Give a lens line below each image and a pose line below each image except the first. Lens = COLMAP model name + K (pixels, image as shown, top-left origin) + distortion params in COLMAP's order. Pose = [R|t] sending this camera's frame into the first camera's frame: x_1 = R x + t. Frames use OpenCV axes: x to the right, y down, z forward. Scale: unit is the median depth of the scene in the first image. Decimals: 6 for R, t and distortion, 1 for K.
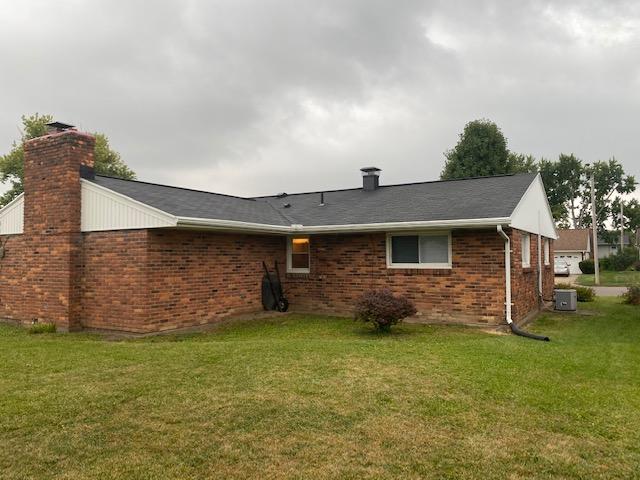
lens RADIAL K [[488.5, 0, 320.6], [0, 488.5, 237.2], [0, 0, 1]] dist [0.038507, -0.019087]
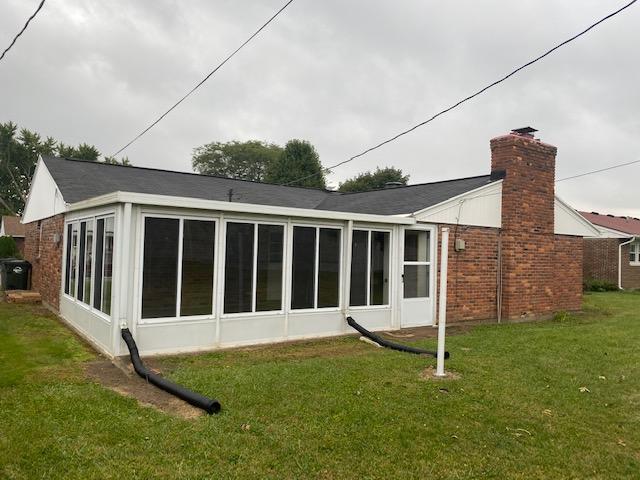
lens RADIAL K [[488.5, 0, 313.9], [0, 488.5, 238.7], [0, 0, 1]] dist [0.038507, -0.019087]
pose [[0.388995, 0.039829, 0.920379, -1.710299], [-0.070579, 0.997417, -0.013332, 0.054969], [-0.918532, -0.059773, 0.390801, 1.010235]]
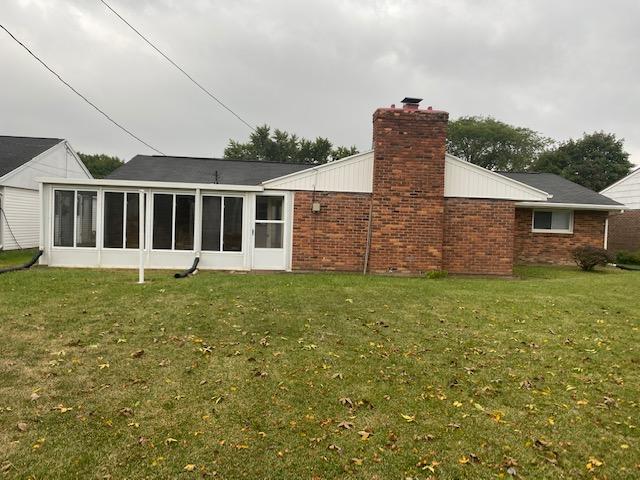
lens RADIAL K [[488.5, 0, 317.0], [0, 488.5, 243.8], [0, 0, 1]] dist [0.038507, -0.019087]
pose [[0.806807, 0.010112, 0.590728, -1.402863], [-0.064370, 0.995406, 0.070876, 0.037674], [-0.587298, -0.095209, 0.803752, 0.185754]]
